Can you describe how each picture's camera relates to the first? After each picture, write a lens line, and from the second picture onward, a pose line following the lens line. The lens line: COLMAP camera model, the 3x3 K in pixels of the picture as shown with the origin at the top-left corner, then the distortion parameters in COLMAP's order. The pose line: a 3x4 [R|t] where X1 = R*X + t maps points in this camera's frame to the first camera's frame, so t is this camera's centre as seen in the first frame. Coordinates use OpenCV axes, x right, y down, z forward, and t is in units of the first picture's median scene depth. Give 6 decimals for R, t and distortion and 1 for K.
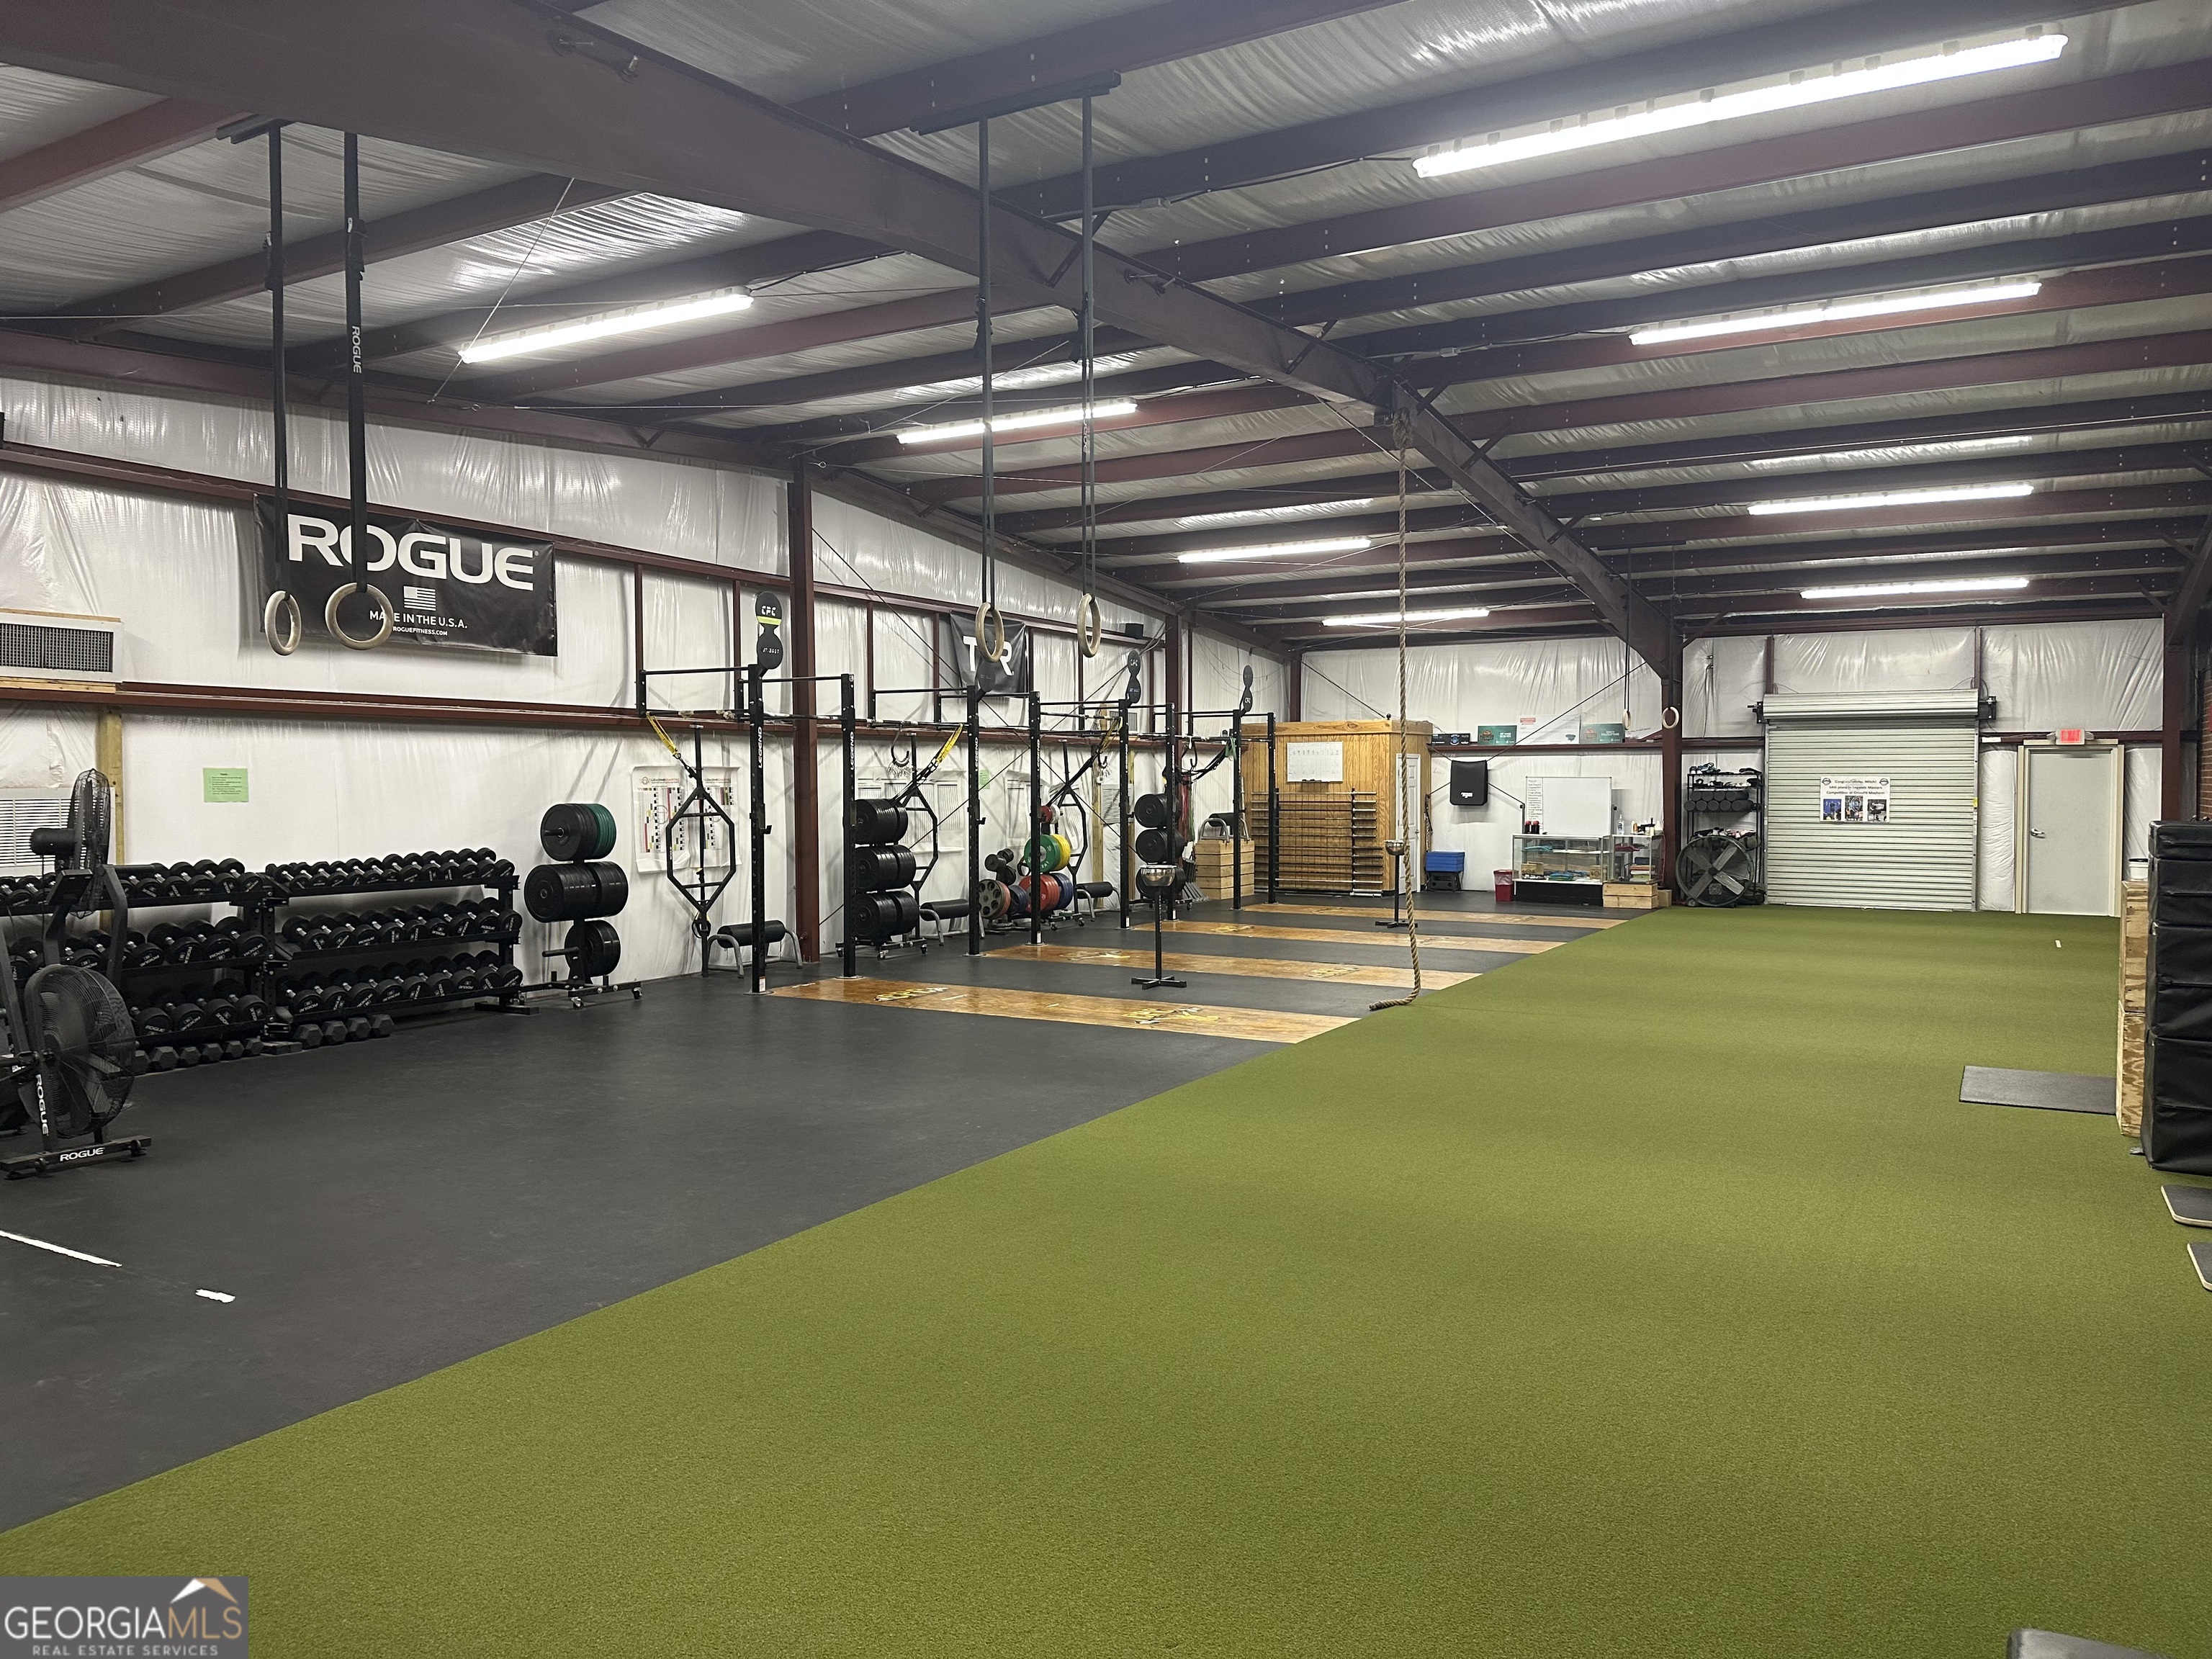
lens RADIAL K [[1544.2, 0, 1106.0], [0, 1544.2, 829.5], [0, 0, 1]] dist [0.124002, -0.170749]
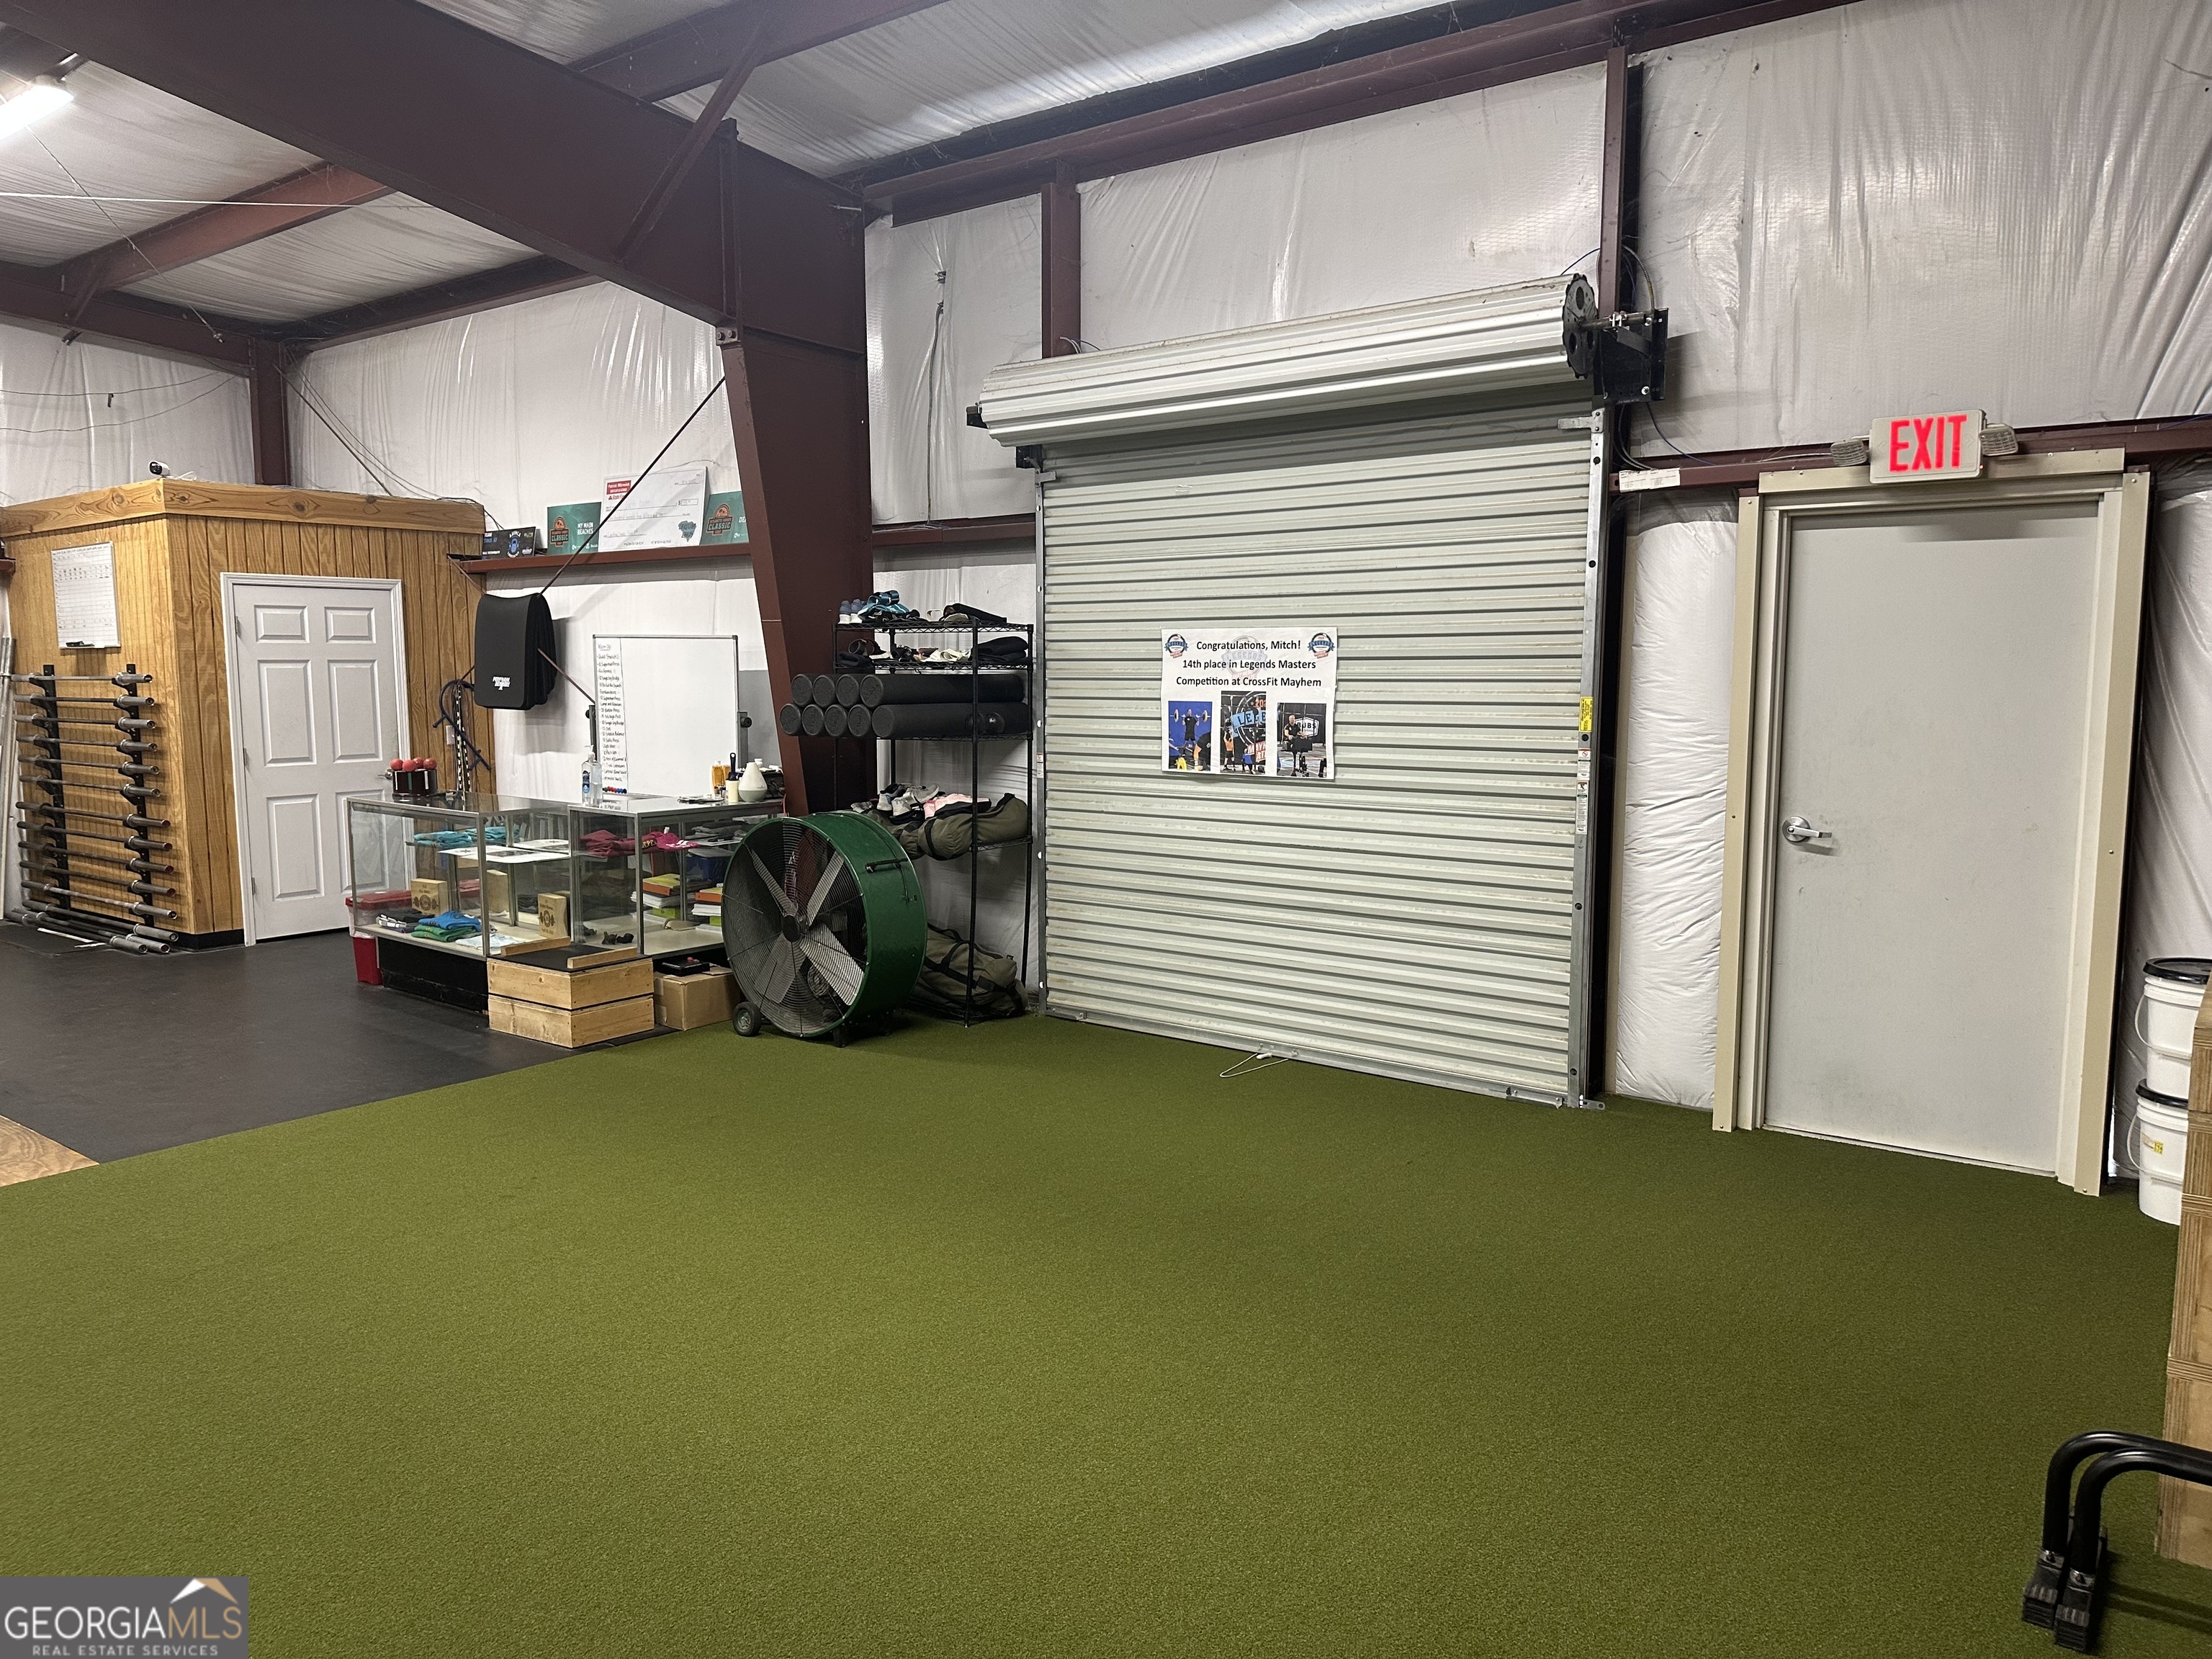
lens RADIAL K [[1544.2, 0, 1106.0], [0, 1544.2, 829.5], [0, 0, 1]] dist [0.124002, -0.170749]
pose [[0.991415, 0.012640, -0.130139, 0.504569], [-0.002978, 0.997241, 0.074176, -0.017301], [0.130718, -0.073151, 0.988717, 0.719798]]
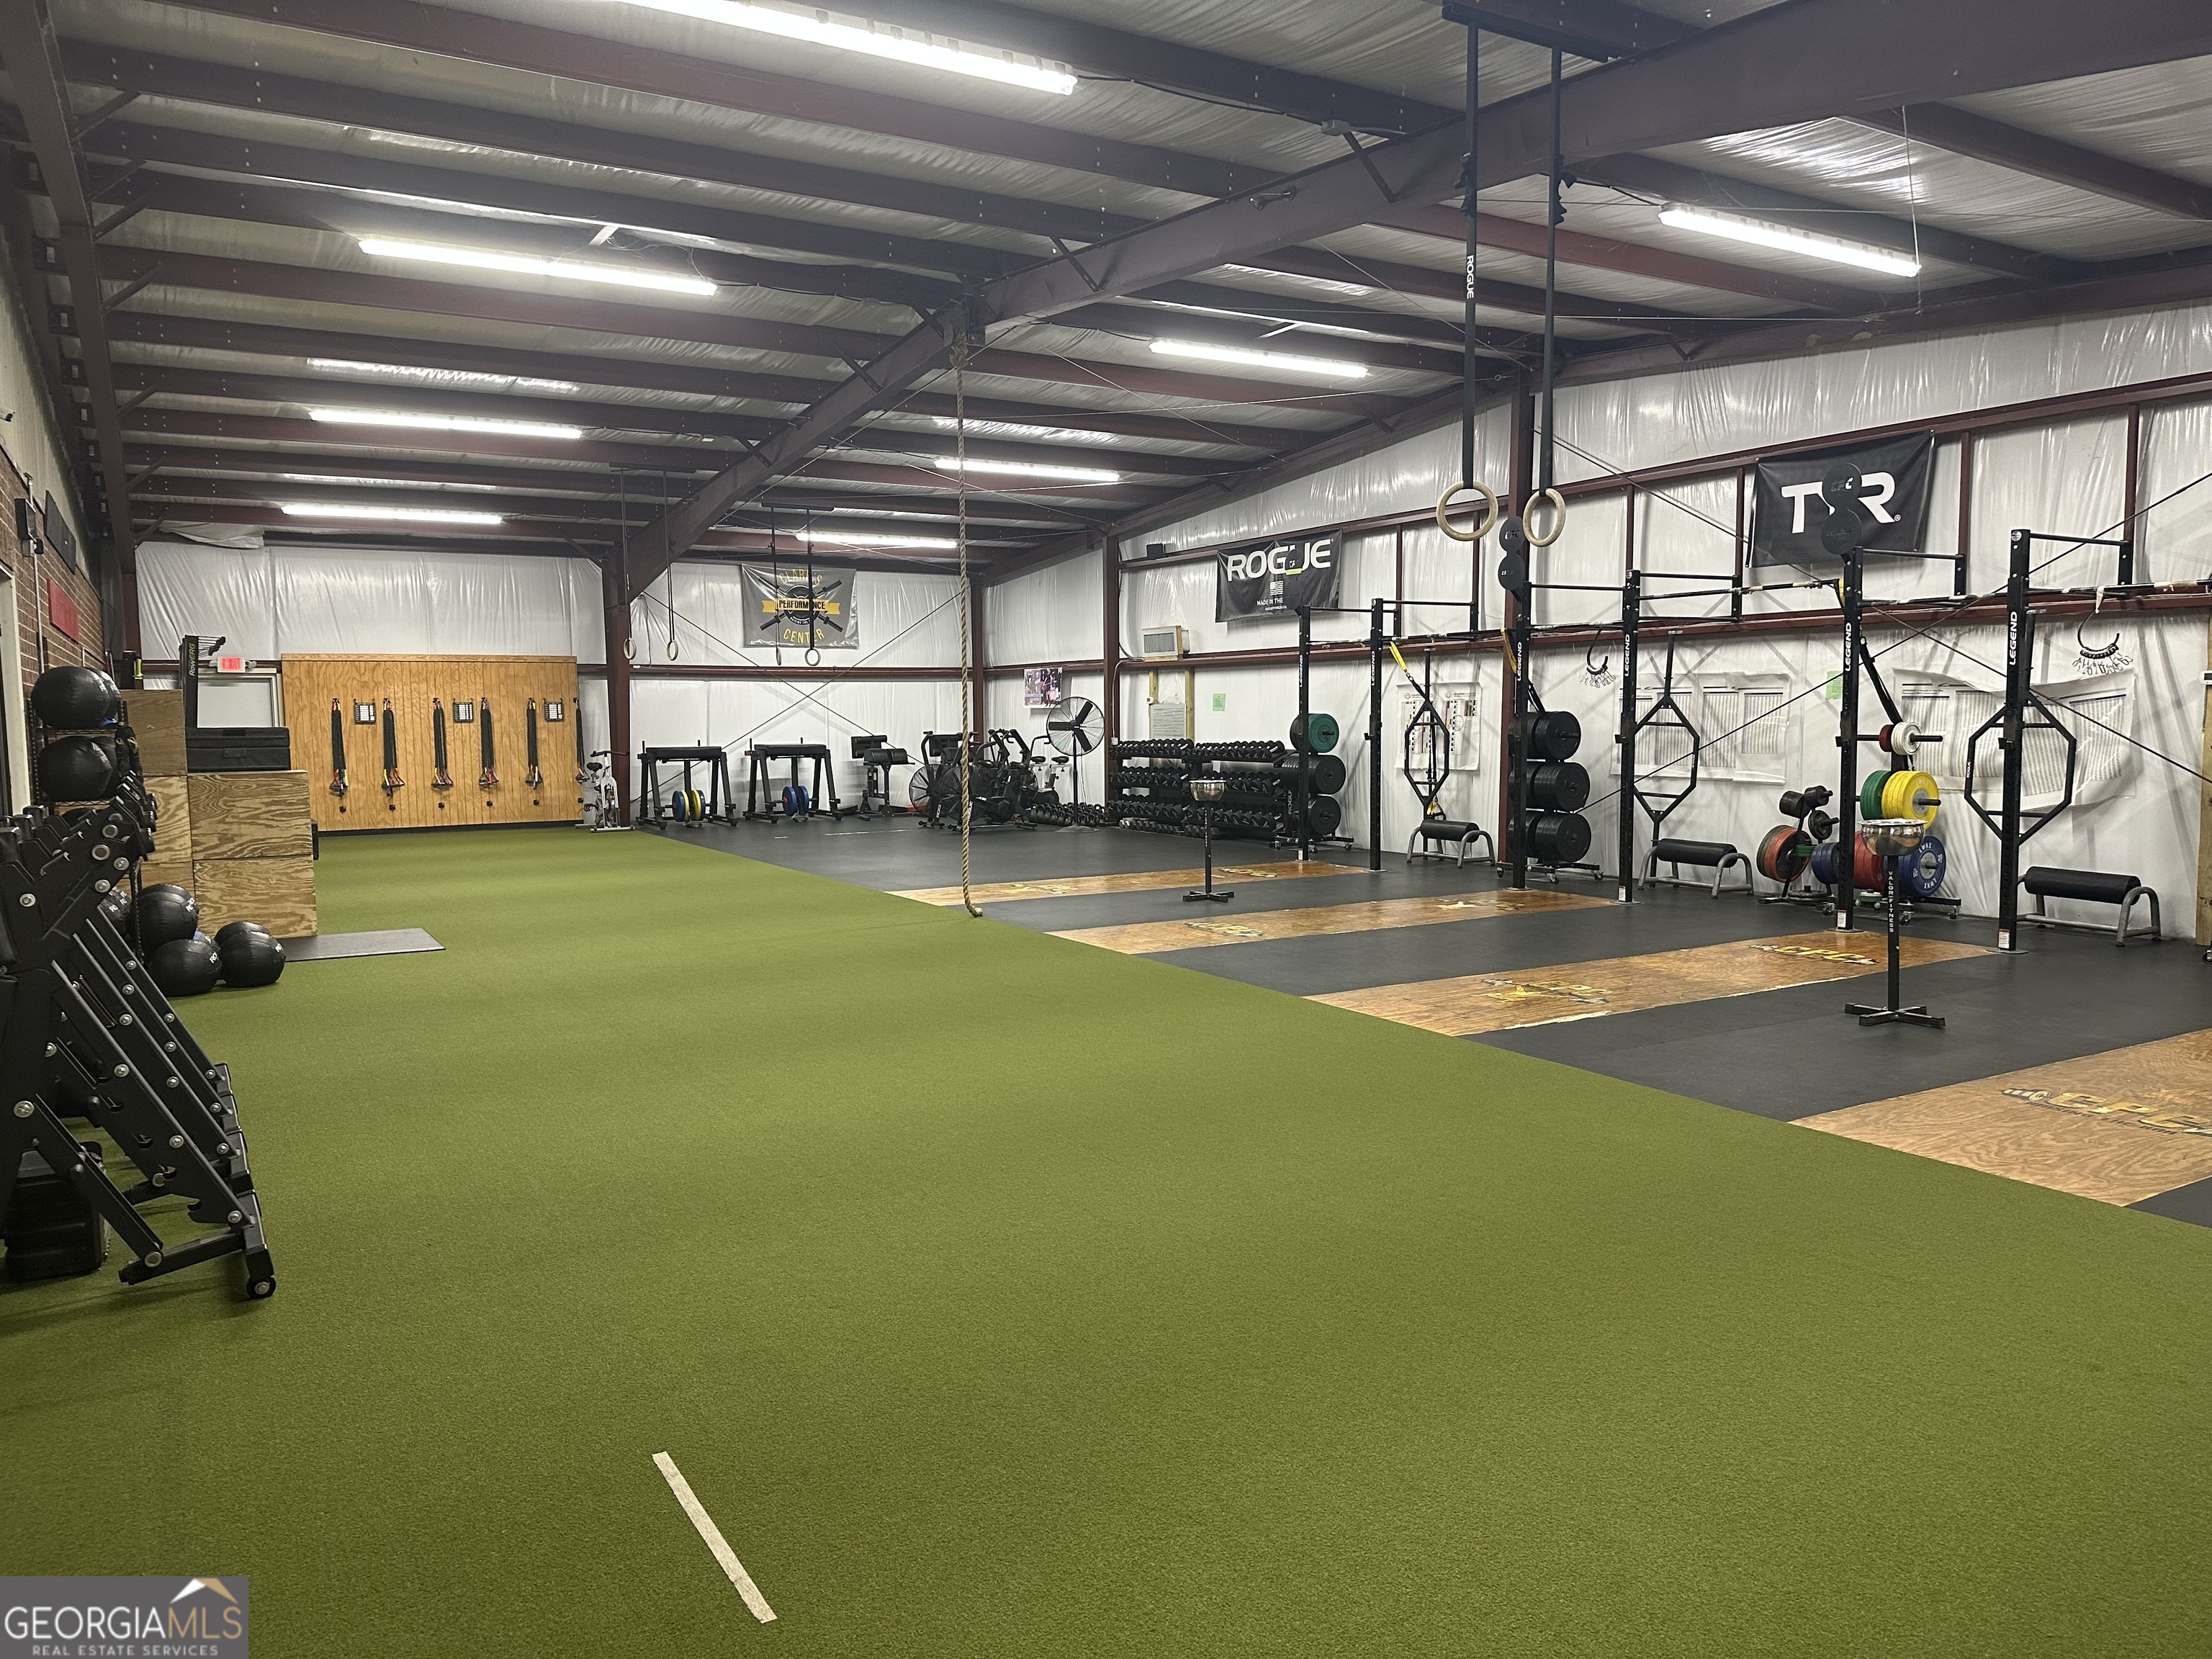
lens RADIAL K [[1544.2, 0, 1106.0], [0, 1544.2, 829.5], [0, 0, 1]] dist [0.124002, -0.170749]
pose [[-0.494332, 0.075118, -0.866022, 0.607310], [-0.015390, 0.995347, 0.095120, -0.025851], [0.869137, 0.060349, -0.490875, 0.927771]]
